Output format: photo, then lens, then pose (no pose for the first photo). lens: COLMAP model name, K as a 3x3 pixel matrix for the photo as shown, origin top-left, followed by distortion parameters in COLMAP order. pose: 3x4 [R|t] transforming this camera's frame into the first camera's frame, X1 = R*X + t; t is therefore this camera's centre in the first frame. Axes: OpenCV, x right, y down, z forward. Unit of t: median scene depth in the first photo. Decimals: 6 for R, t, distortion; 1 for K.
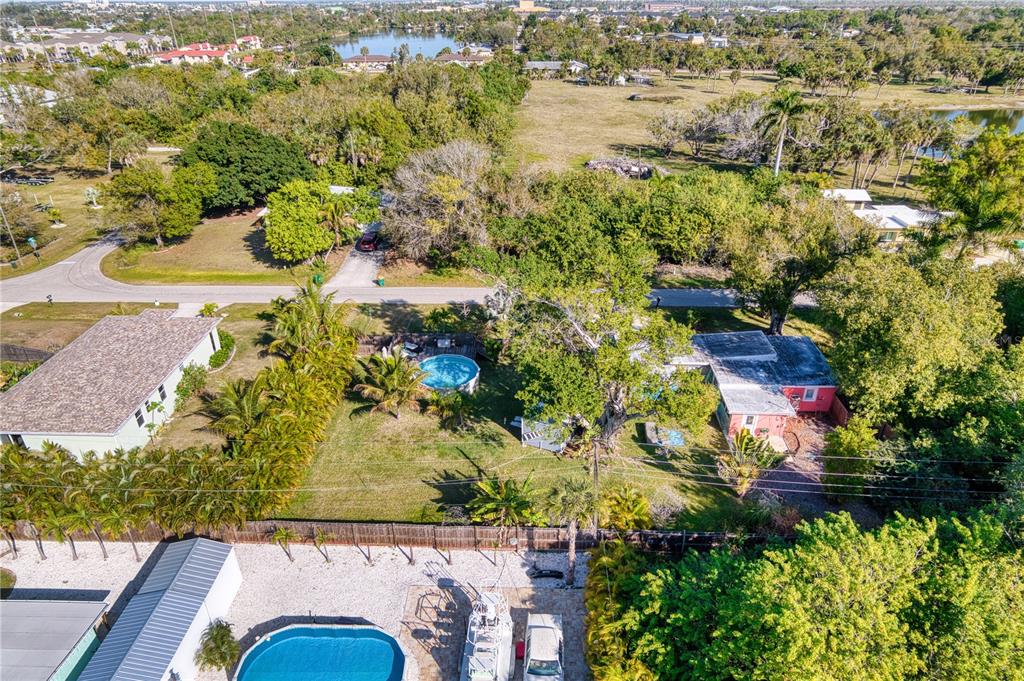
lens RADIAL K [[641.6, 0, 509.7], [0, 641.6, 345.4], [0, 0, 1]] dist [-0.077915, 0.063698]
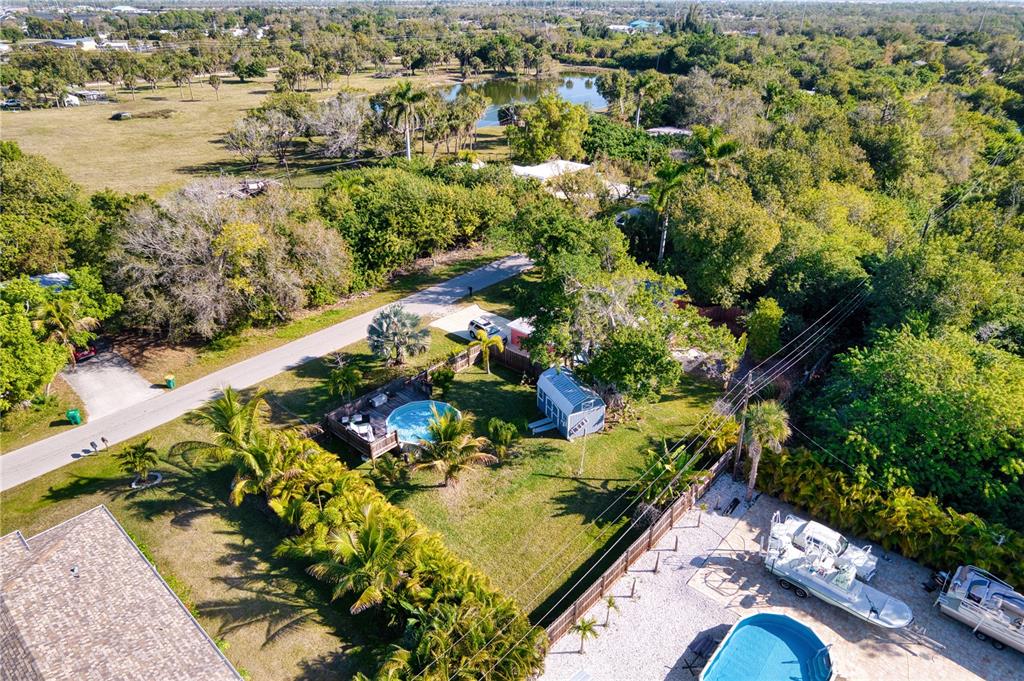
lens RADIAL K [[647.5, 0, 510.8], [0, 647.5, 353.7], [0, 0, 1]] dist [-0.078367, 0.067726]
pose [[0.657190, -0.363874, 0.660073, -0.392700], [0.359793, 0.920980, 0.149481, -0.092921], [-0.662306, 0.139252, 0.736179, 0.175515]]
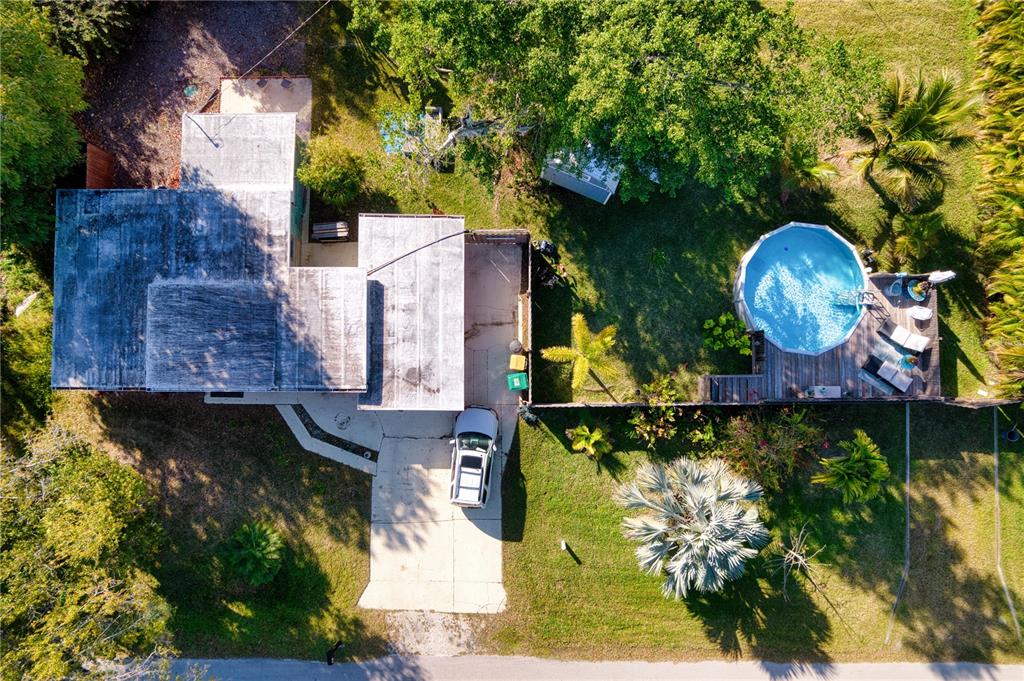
lens RADIAL K [[647.5, 0, 510.8], [0, 647.5, 353.7], [0, 0, 1]] dist [-0.078367, 0.067726]
pose [[-0.999760, 0.017178, 0.013602, 0.083175], [0.004310, -0.454486, 0.890743, -0.297160], [0.021483, 0.890588, 0.454303, 0.551636]]
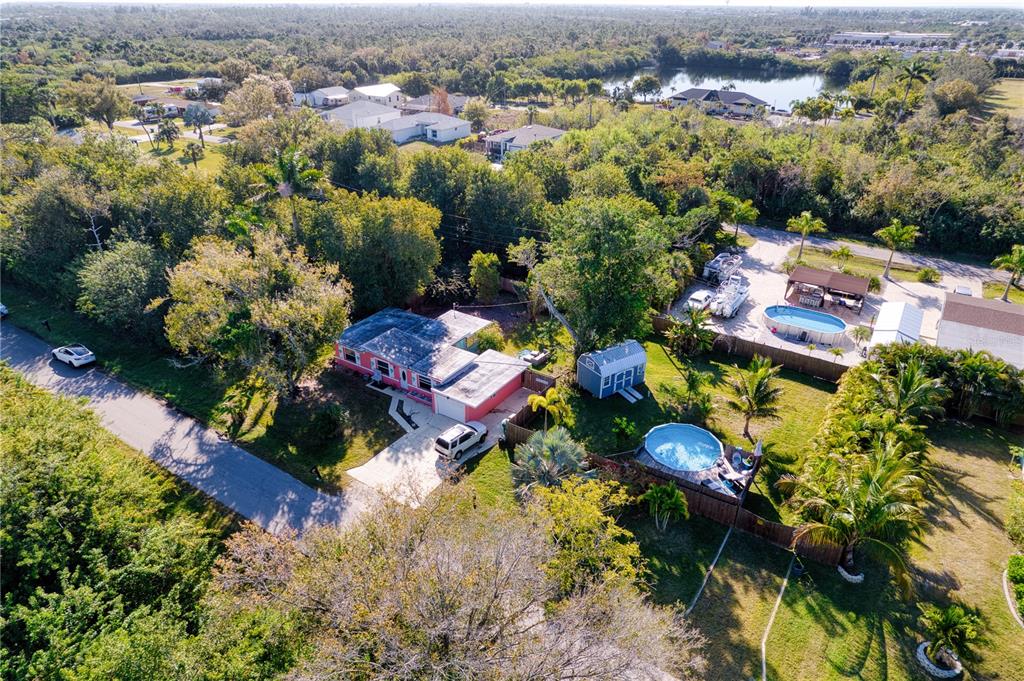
lens RADIAL K [[647.5, 0, 510.8], [0, 647.5, 353.7], [0, 0, 1]] dist [-0.078367, 0.067726]
pose [[-0.846100, -0.251370, 0.470030, -0.190837], [0.256188, 0.581507, 0.772151, -0.507922], [-0.467421, 0.773733, -0.427616, 0.936487]]
